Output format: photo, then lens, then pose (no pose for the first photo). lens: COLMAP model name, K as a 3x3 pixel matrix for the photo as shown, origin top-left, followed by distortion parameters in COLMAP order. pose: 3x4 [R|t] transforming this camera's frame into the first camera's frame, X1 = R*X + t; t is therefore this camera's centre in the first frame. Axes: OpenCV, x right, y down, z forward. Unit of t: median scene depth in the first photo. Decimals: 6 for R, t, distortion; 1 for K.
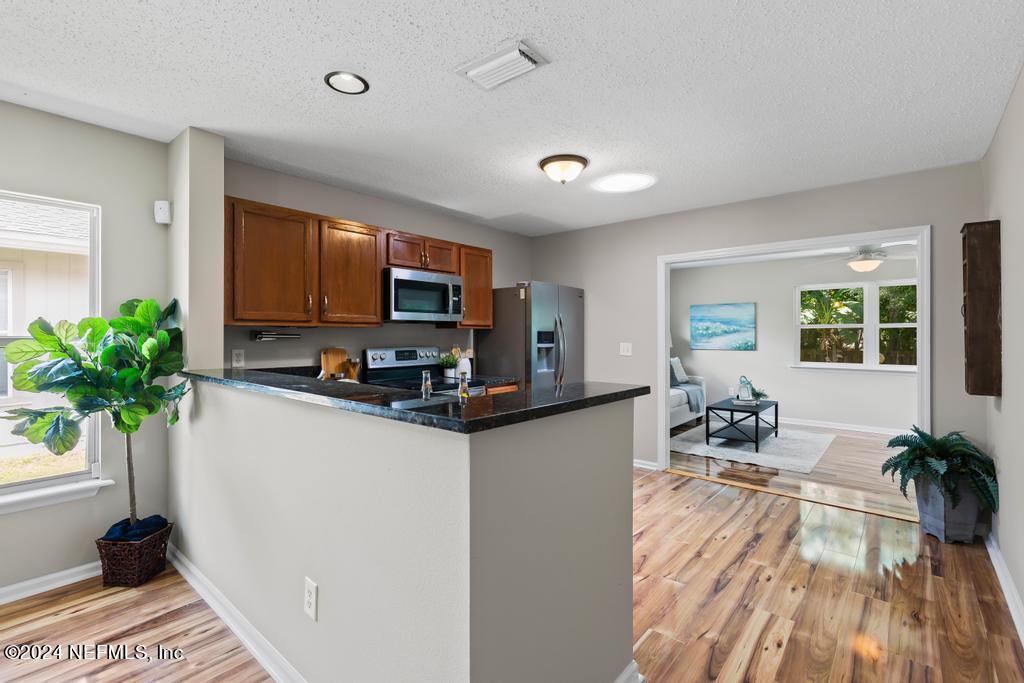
lens RADIAL K [[463.9, 0, 508.7], [0, 463.9, 333.3], [0, 0, 1]] dist [0.003023, 0.000153]
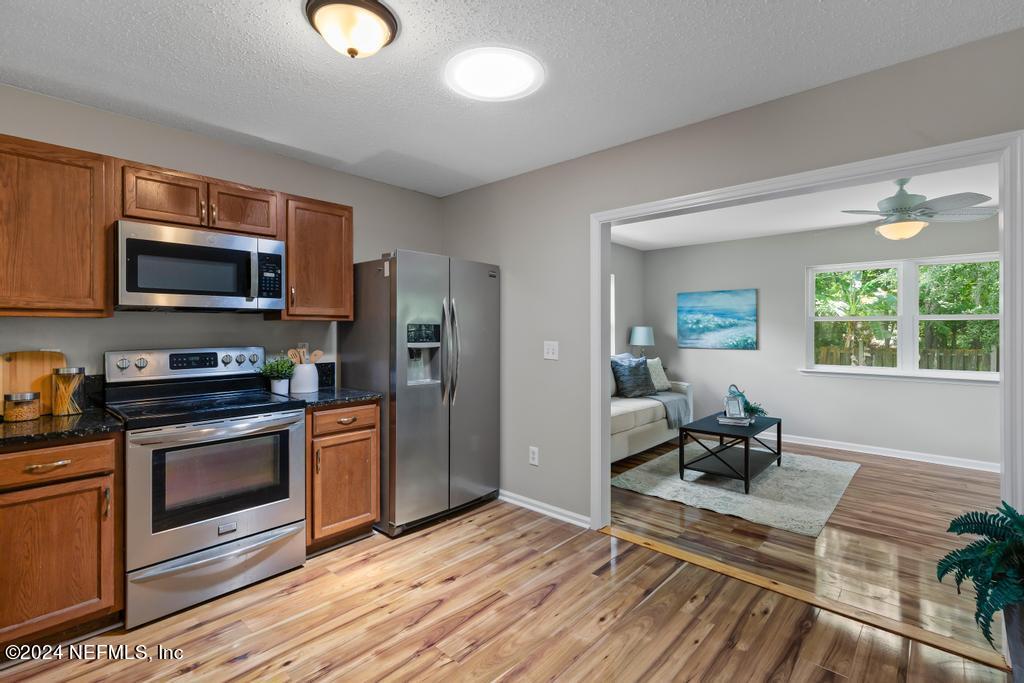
lens RADIAL K [[469.3, 0, 516.2], [0, 469.3, 329.0], [0, 0, 1]] dist [0.005251, -0.000545]
pose [[0.999726, -0.000506, -0.023385, 0.226587], [0.000527, 0.999999, 0.000893, 0.001875], [0.023384, -0.000905, 0.999726, 0.308410]]
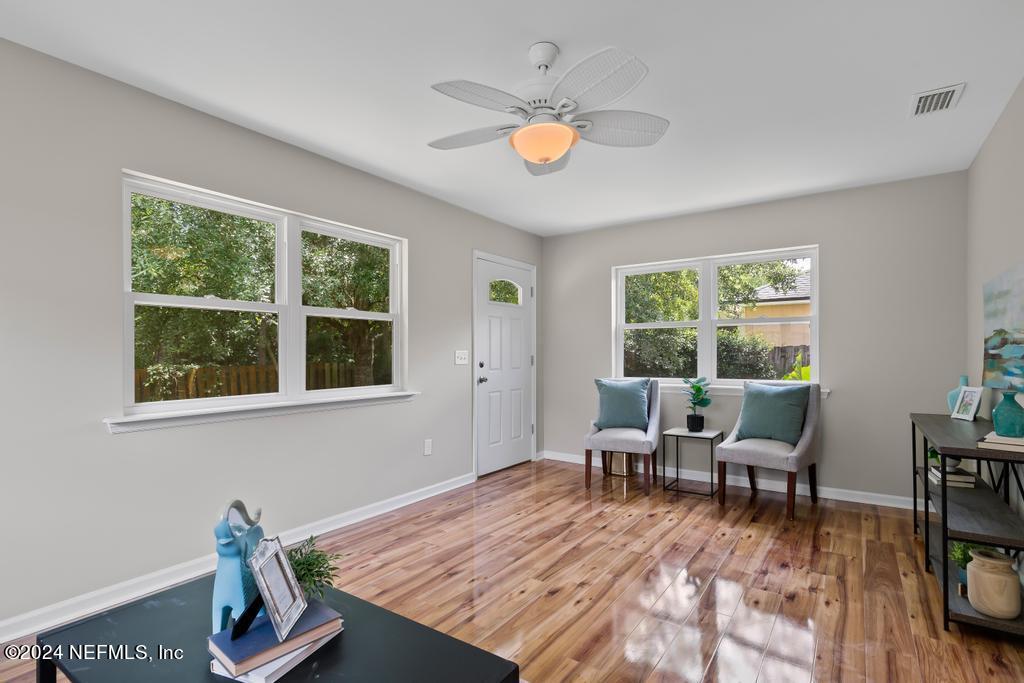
lens RADIAL K [[494.0, 0, 514.2], [0, 494.0, 350.9], [0, 0, 1]] dist [0.002828, 0.000314]
pose [[-0.101154, 0.002473, 0.994868, 0.375206], [-0.000015, 0.999997, -0.002487, 0.037254], [-0.994871, -0.000266, -0.101153, 1.178924]]
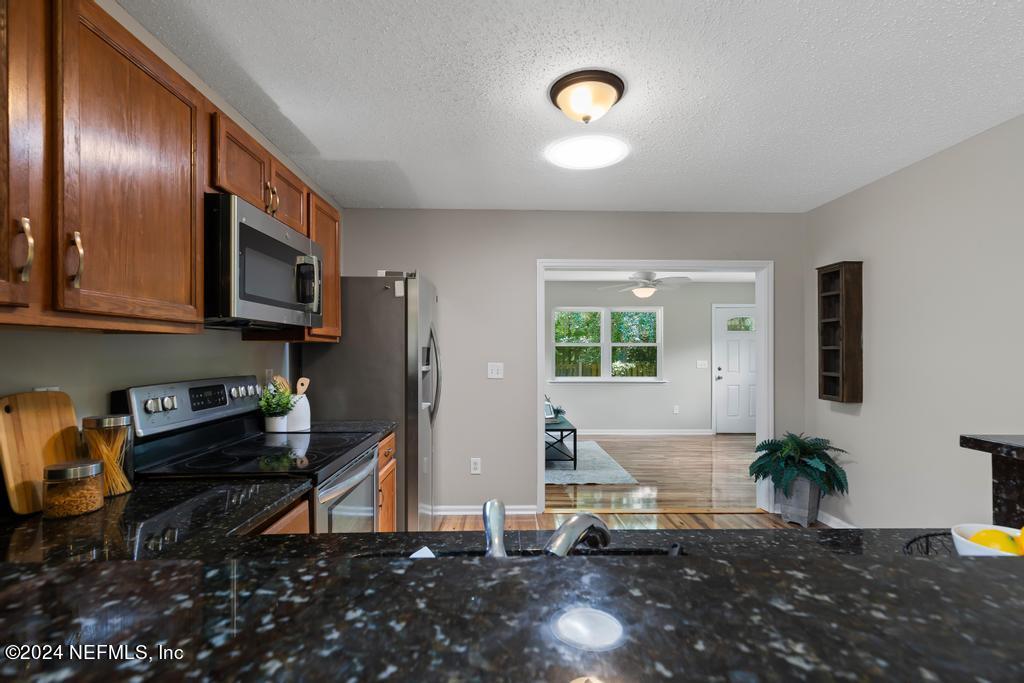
lens RADIAL K [[465.3, 0, 511.5], [0, 465.3, 350.8], [0, 0, 1]] dist [0.001289, 0.000125]
pose [[0.740184, 0.002616, 0.672399, -0.278058], [-0.003488, 0.999994, -0.000050, 0.000256], [-0.672395, -0.002308, 0.740189, 0.406304]]
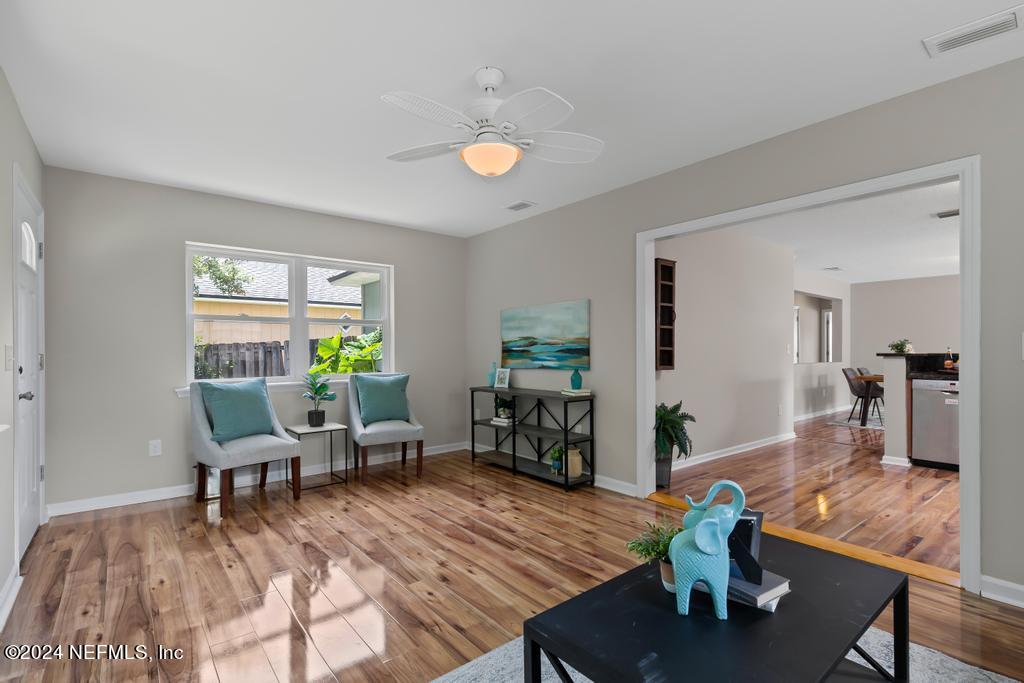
lens RADIAL K [[483.1, 0, 522.0], [0, 483.1, 350.2], [0, 0, 1]] dist [0.004436, 0.000326]
pose [[-0.985969, 0.000323, 0.166931, 0.728360], [0.000162, 1.000000, -0.000979, 0.040786], [-0.166931, -0.000938, -0.985968, 1.604258]]
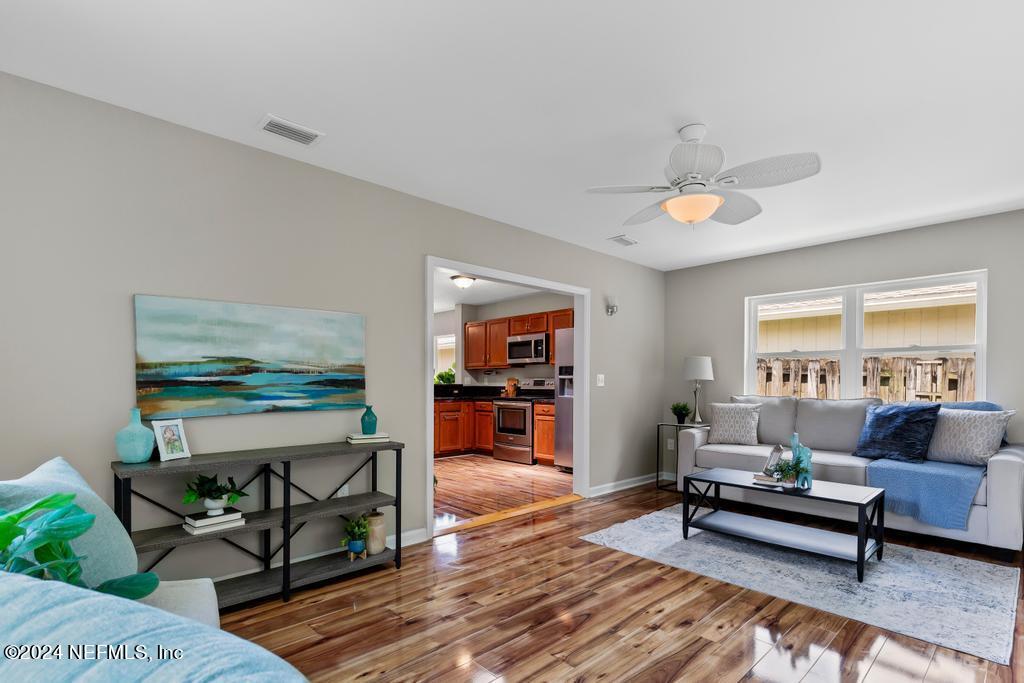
lens RADIAL K [[492.5, 0, 494.3], [0, 492.5, 388.5], [0, 0, 1]] dist [0.003578, 0.000197]
pose [[-0.118812, 0.011661, -0.992848, 1.447644], [0.001078, 0.999932, 0.011615, 0.041648], [0.992916, 0.000309, -0.118816, 0.941926]]
